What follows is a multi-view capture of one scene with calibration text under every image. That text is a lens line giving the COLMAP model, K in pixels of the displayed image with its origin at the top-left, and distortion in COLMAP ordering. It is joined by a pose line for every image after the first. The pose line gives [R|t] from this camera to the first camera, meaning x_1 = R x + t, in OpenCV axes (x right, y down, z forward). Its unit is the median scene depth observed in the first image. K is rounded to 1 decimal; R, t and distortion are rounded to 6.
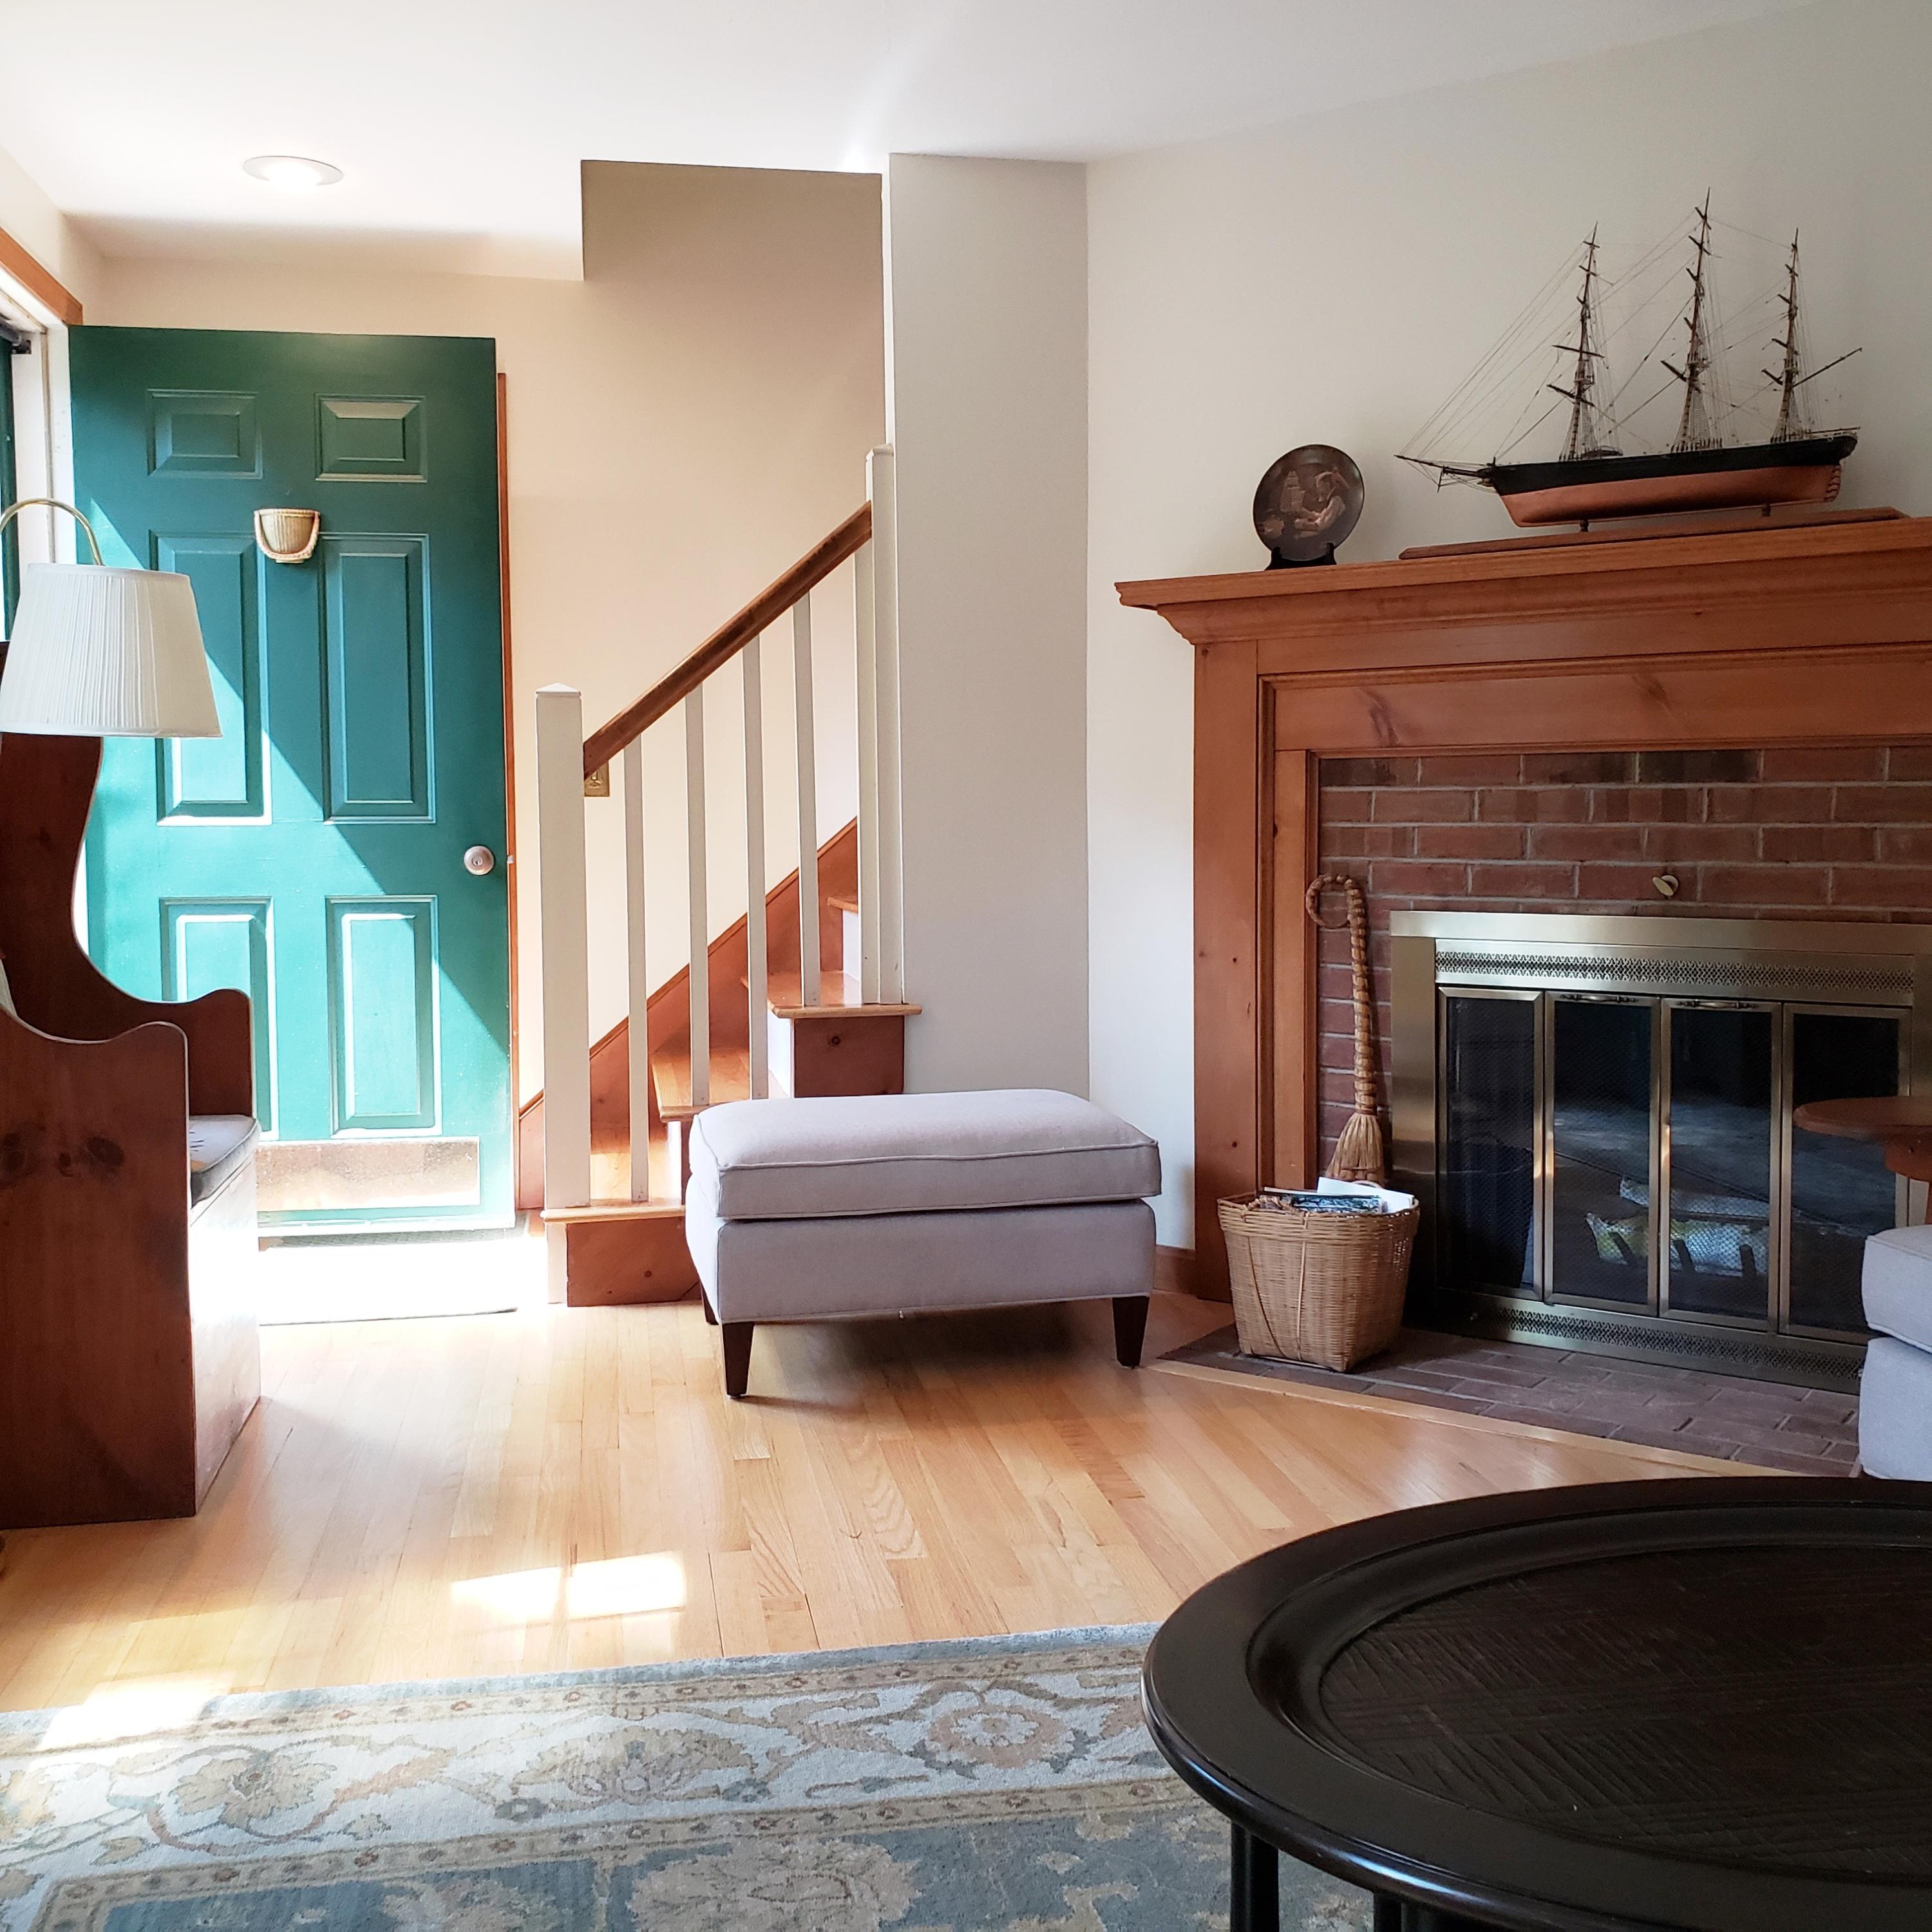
lens RADIAL K [[1962.5, 0, 986.2], [0, 1962.5, 905.7], [0, 0, 1]] dist [0.198713, -0.581519]
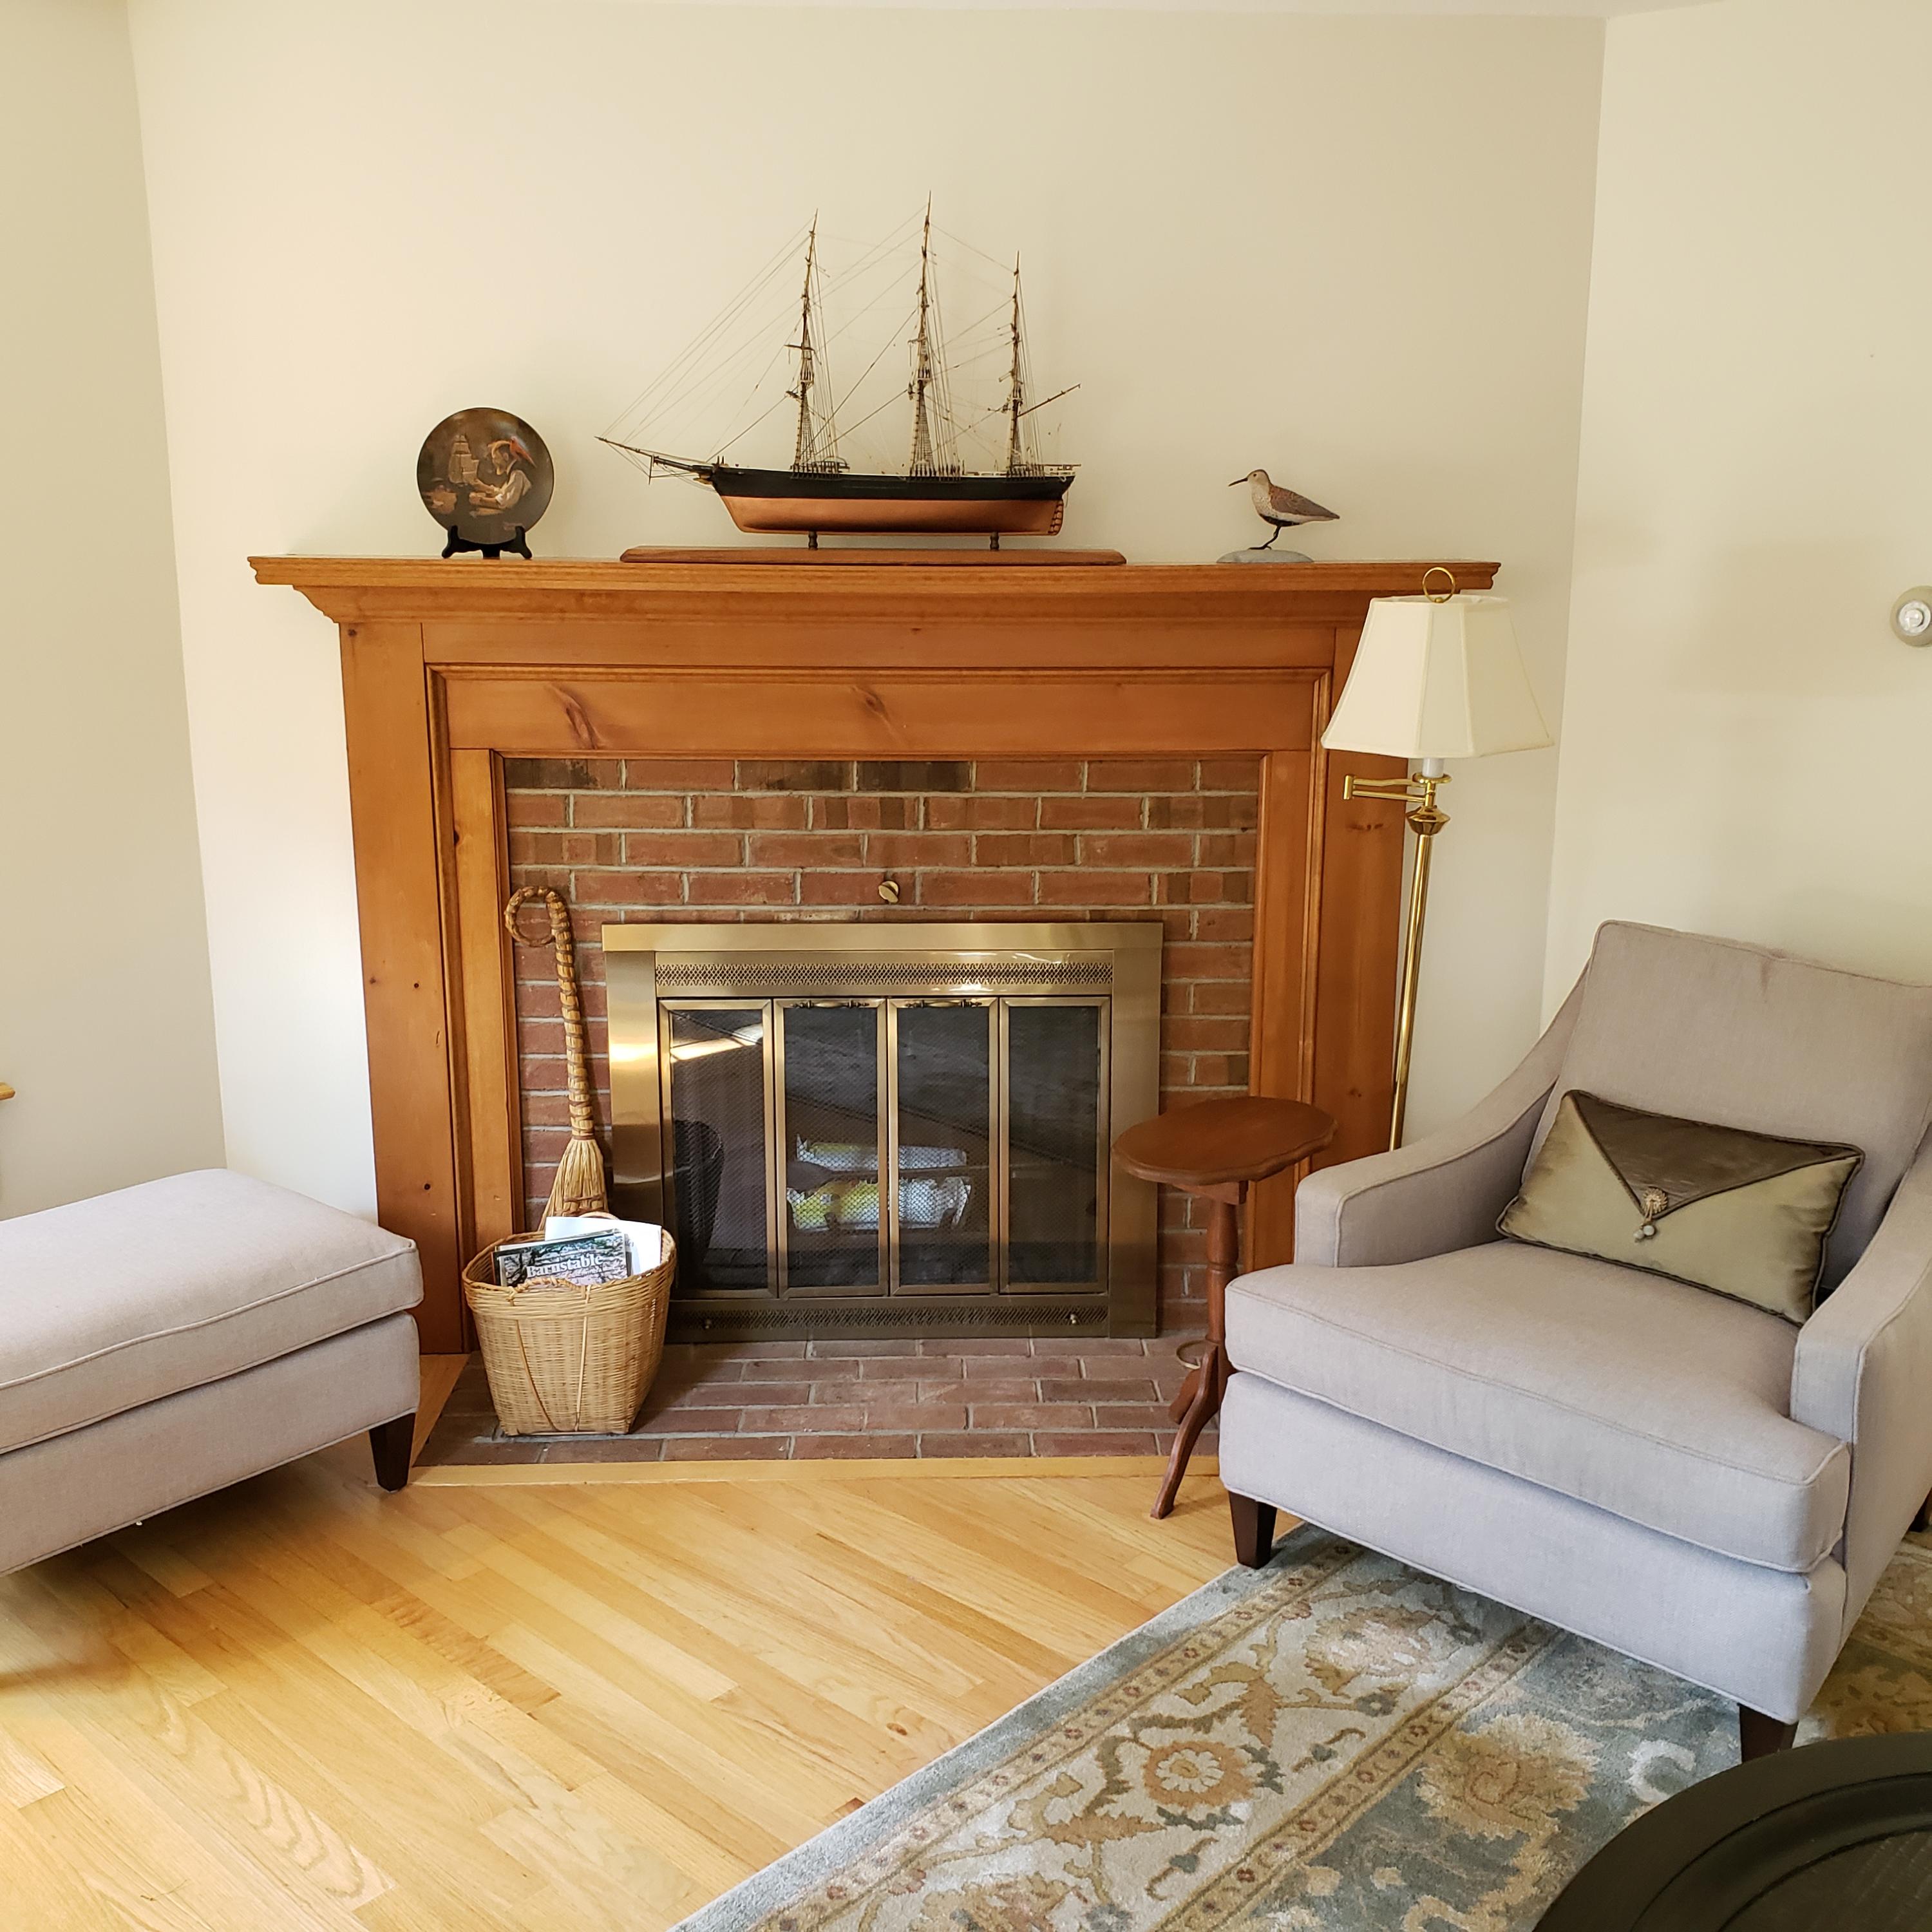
lens RADIAL K [[1962.5, 0, 986.2], [0, 1962.5, 905.7], [0, 0, 1]] dist [0.198713, -0.581519]
pose [[0.811358, -0.108576, 0.574377, -0.191068], [0.027872, 0.988666, 0.147519, -0.144886], [-0.583885, -0.103682, 0.805189, 0.150979]]
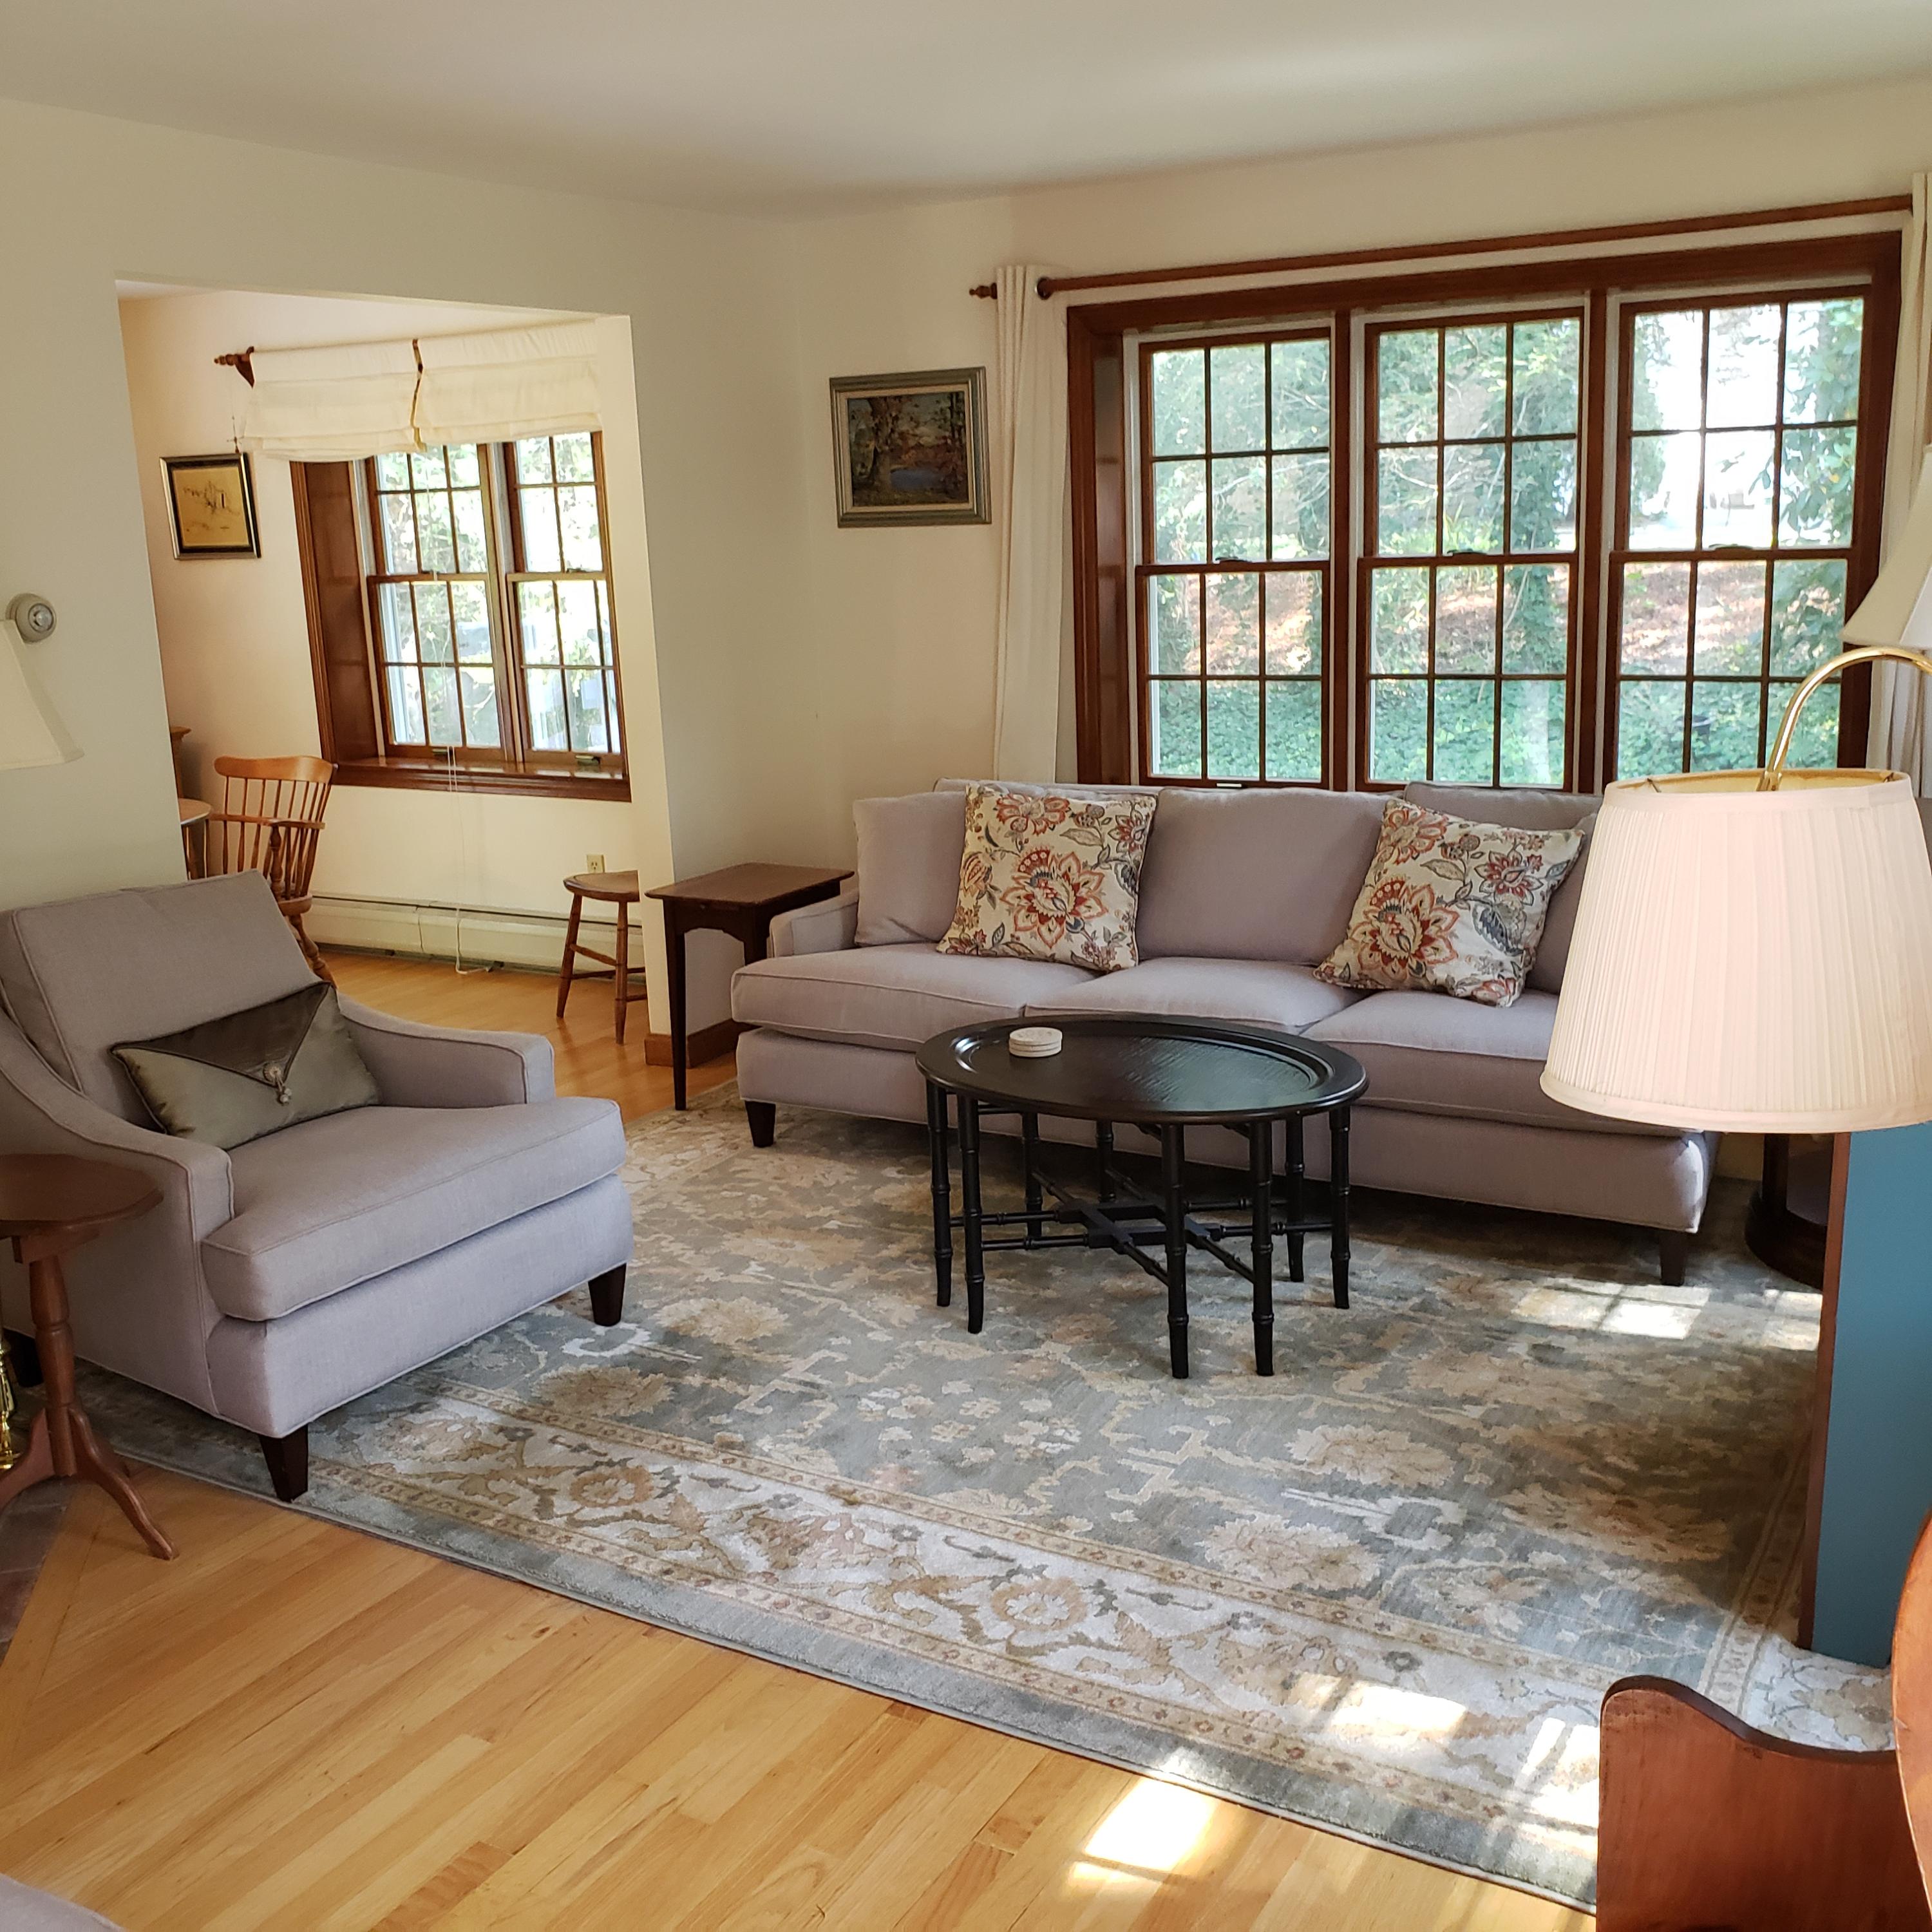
lens RADIAL K [[1962.5, 0, 986.2], [0, 1962.5, 905.7], [0, 0, 1]] dist [0.198713, -0.581519]
pose [[-0.745679, -0.096761, 0.659242, -0.431619], [0.081304, 0.968792, 0.234160, -0.187080], [-0.661326, 0.228208, -0.714541, 1.016951]]
